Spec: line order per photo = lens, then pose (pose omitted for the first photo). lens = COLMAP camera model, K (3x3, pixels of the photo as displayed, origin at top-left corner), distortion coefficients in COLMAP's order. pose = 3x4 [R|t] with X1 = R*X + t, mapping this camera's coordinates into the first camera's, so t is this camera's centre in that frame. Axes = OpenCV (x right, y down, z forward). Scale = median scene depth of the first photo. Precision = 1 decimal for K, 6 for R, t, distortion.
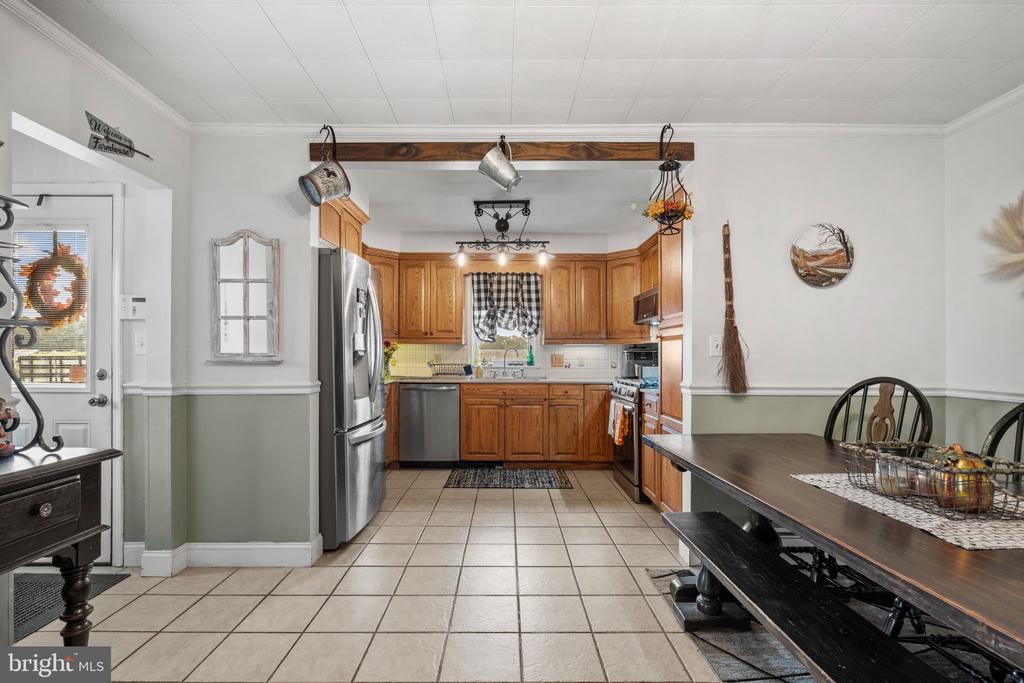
lens RADIAL K [[469.1, 0, 497.7], [0, 469.1, 357.8], [0, 0, 1]] dist [-0.003807, 0.001254]
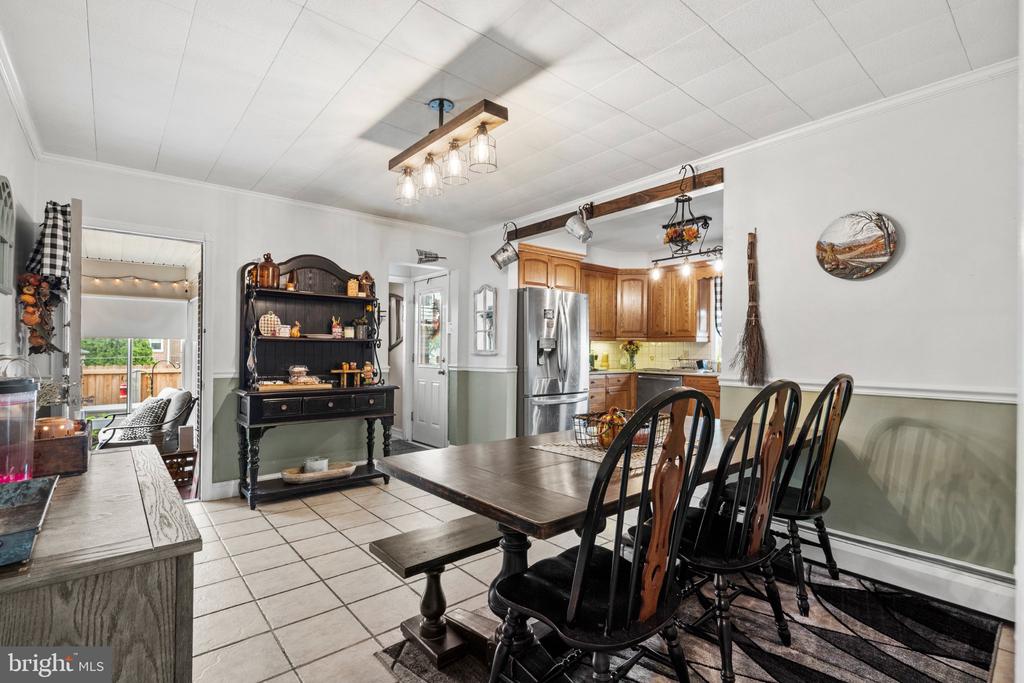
lens RADIAL K [[469.1, 0, 512.8], [0, 469.1, 349.7], [0, 0, 1]] dist [-0.003807, 0.001254]
pose [[0.649782, -0.000711, -0.760120, 0.964212], [-0.006081, 0.999963, -0.006134, 0.000266], [0.760096, 0.008608, 0.649753, -0.139046]]
